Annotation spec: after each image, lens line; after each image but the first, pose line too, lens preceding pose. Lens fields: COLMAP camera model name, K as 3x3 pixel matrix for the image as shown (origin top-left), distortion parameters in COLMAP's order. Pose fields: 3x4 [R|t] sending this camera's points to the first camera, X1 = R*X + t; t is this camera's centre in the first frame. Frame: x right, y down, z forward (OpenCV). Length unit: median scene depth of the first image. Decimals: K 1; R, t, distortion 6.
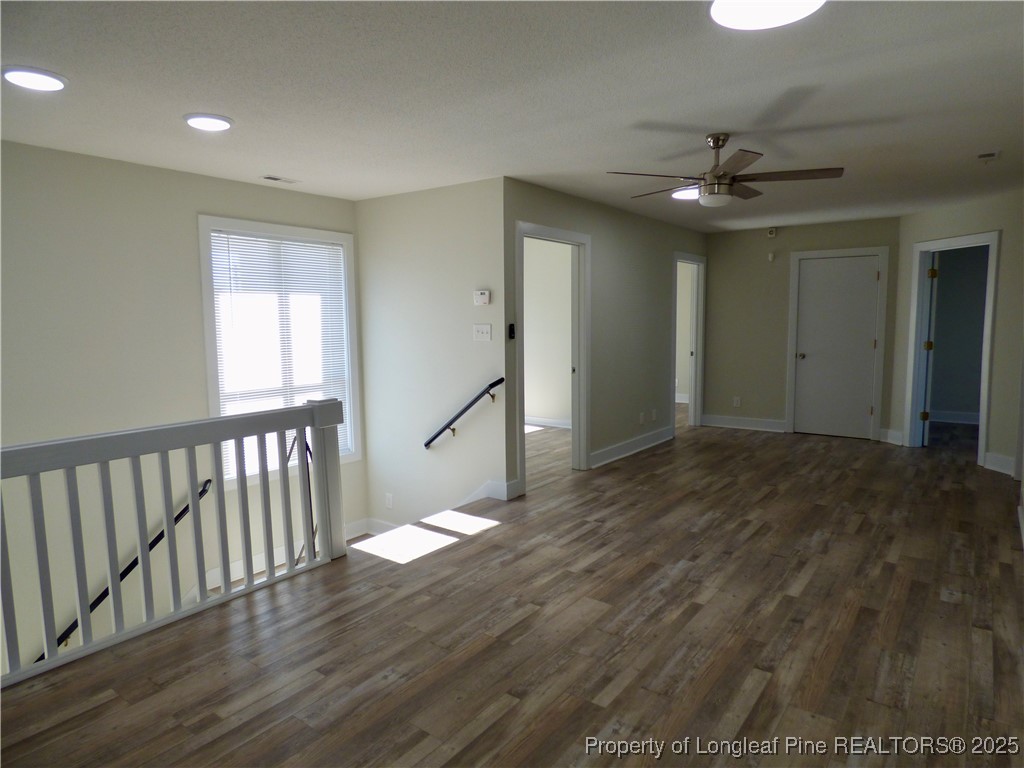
lens RADIAL K [[616.5, 0, 512.0], [0, 616.5, 384.0], [0, 0, 1]] dist [-0.045139, 0.001359]
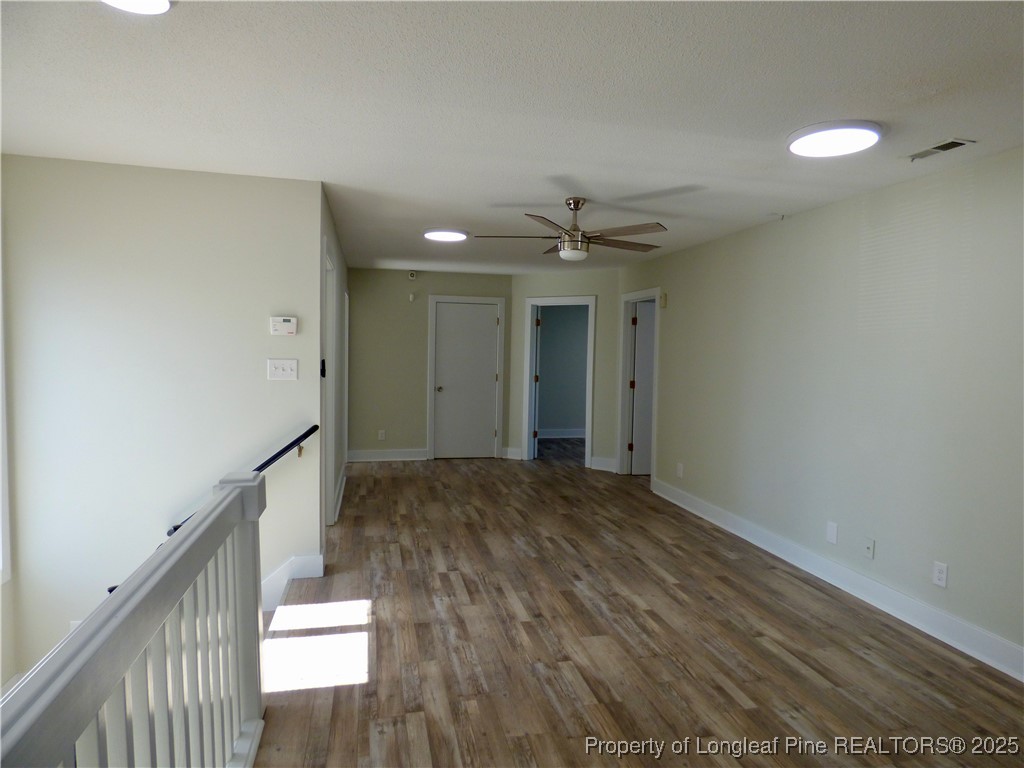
lens RADIAL K [[619.6, 0, 512.0], [0, 619.6, 384.0], [0, 0, 1]] dist [-0.000102, -0.040002]
pose [[0.644435, -0.014743, 0.764517, -0.575417], [0.054115, 0.998187, -0.026365, -0.034868], [-0.762742, 0.058362, 0.644064, 0.331903]]
